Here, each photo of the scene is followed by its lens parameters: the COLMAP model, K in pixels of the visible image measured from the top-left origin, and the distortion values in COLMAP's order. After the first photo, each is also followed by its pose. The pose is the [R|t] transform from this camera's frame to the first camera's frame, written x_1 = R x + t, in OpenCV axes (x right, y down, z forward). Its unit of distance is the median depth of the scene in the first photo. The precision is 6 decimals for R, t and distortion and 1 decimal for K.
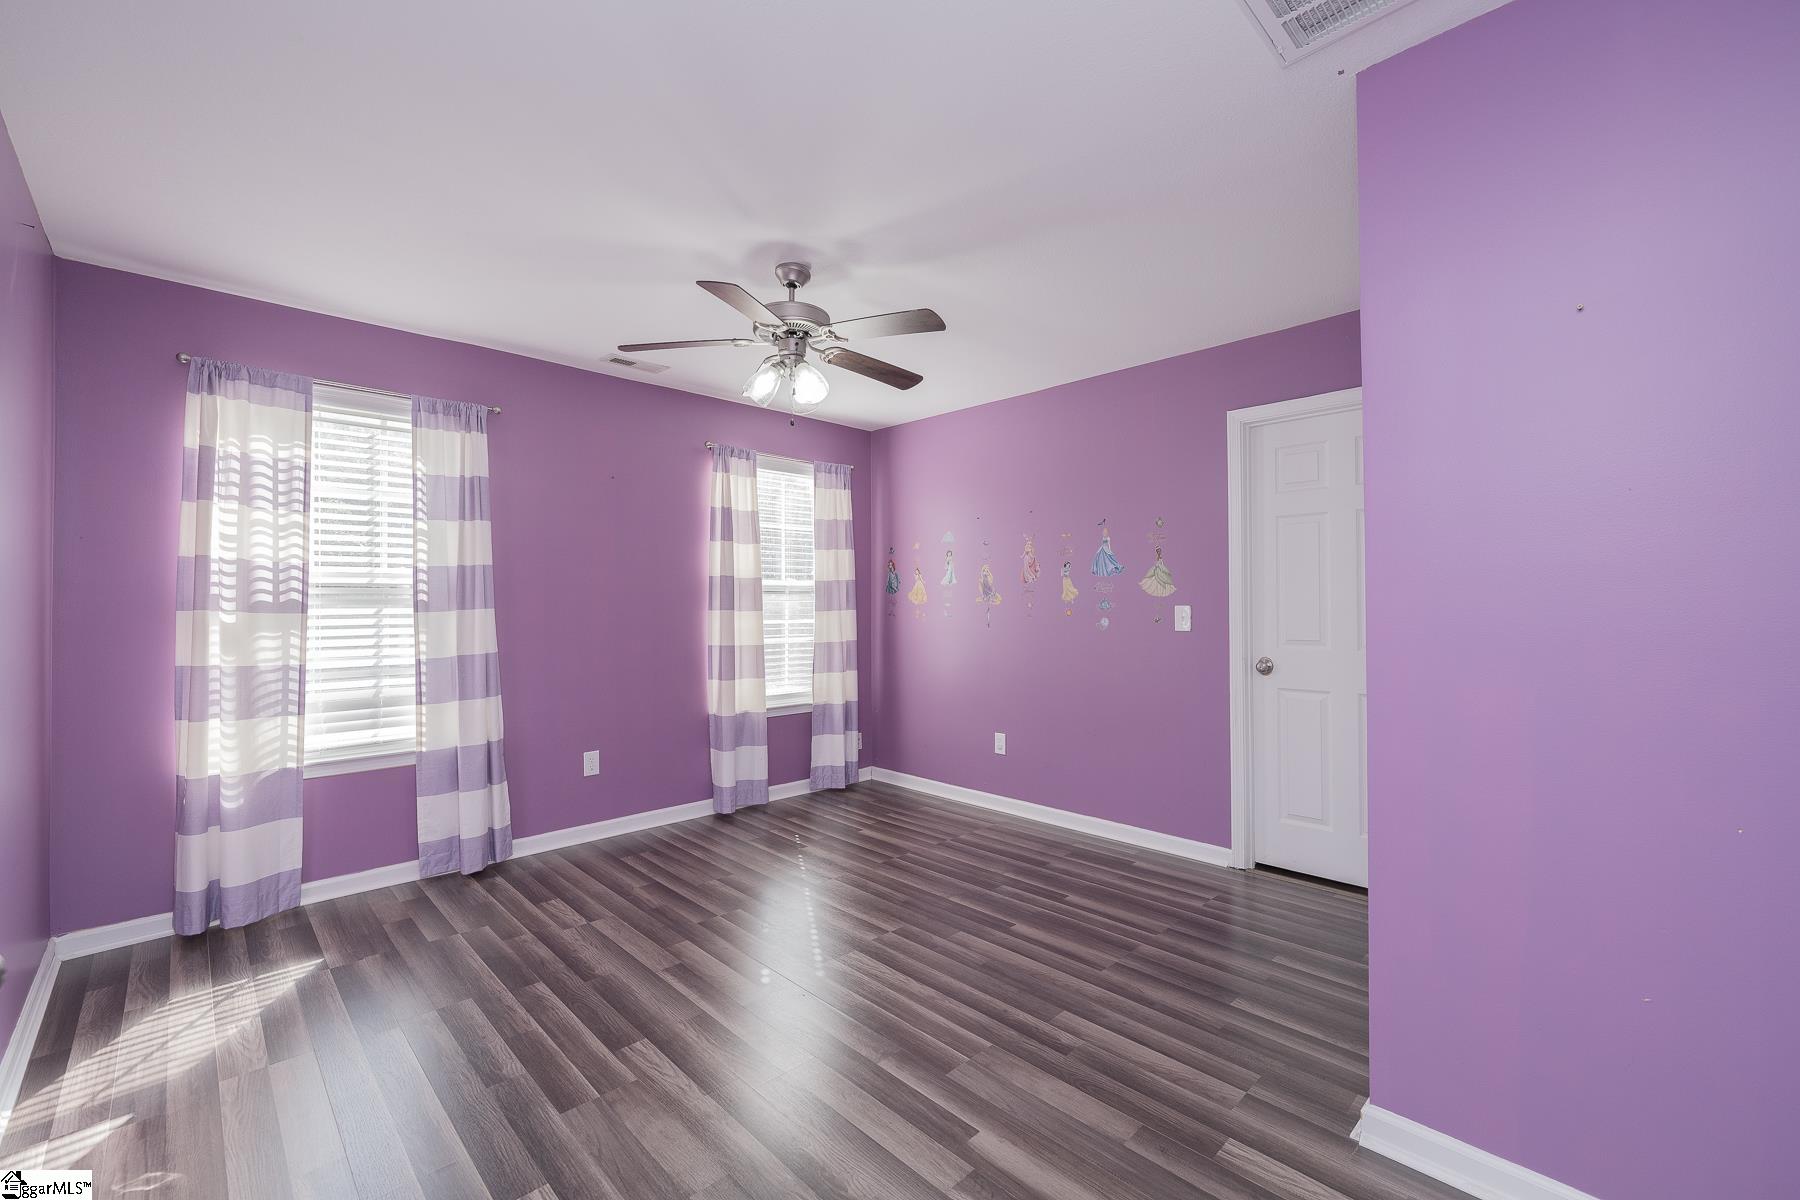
lens RADIAL K [[740.9, 0, 900.0], [0, 740.9, 600.0], [0, 0, 1]] dist [0.000631, 0.000357]
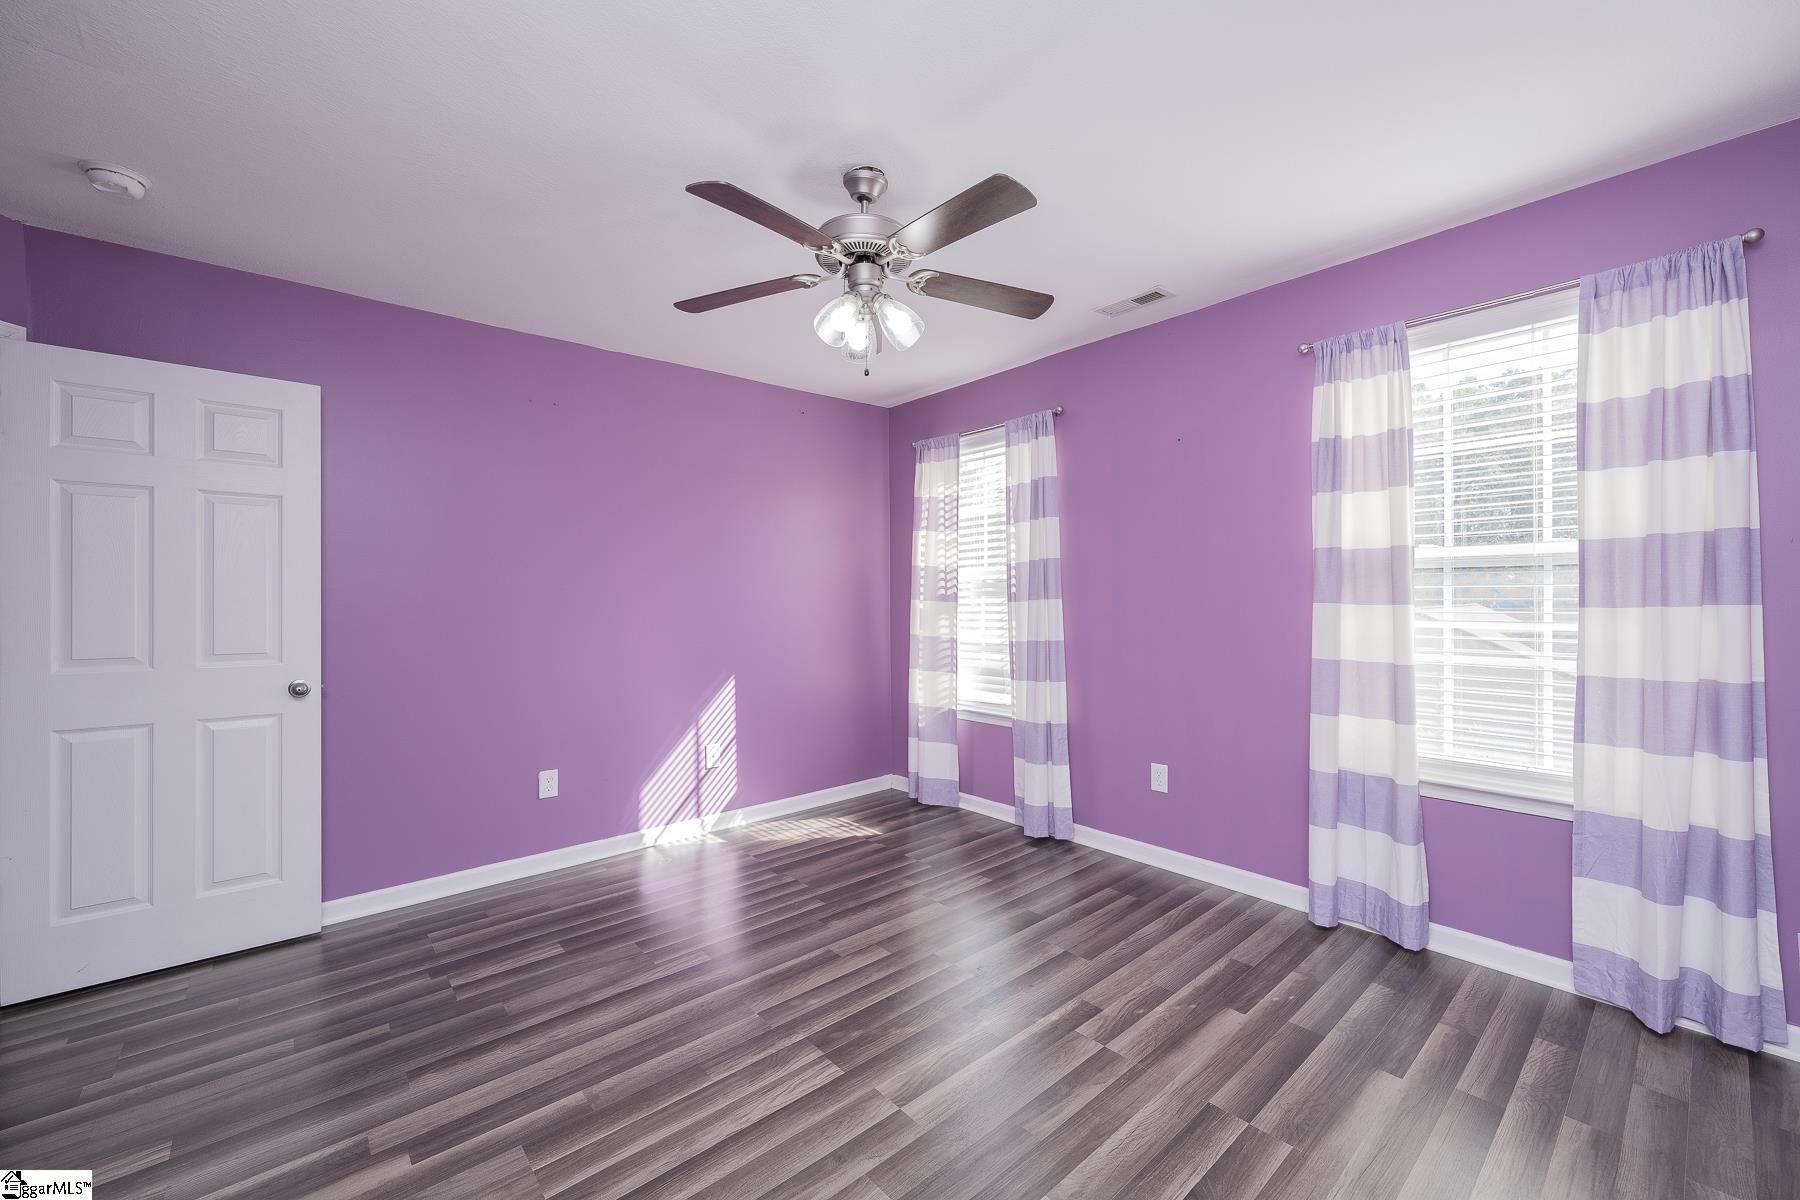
lens RADIAL K [[716.4, 0, 910.5], [0, 716.4, 601.4], [0, 0, 1]] dist [-0.000650, 0.000022]
pose [[-0.054067, 0.005994, -0.998519, 0.517309], [0.012684, 0.999905, 0.005316, 0.007254], [0.998457, -0.012378, -0.054138, 0.901762]]
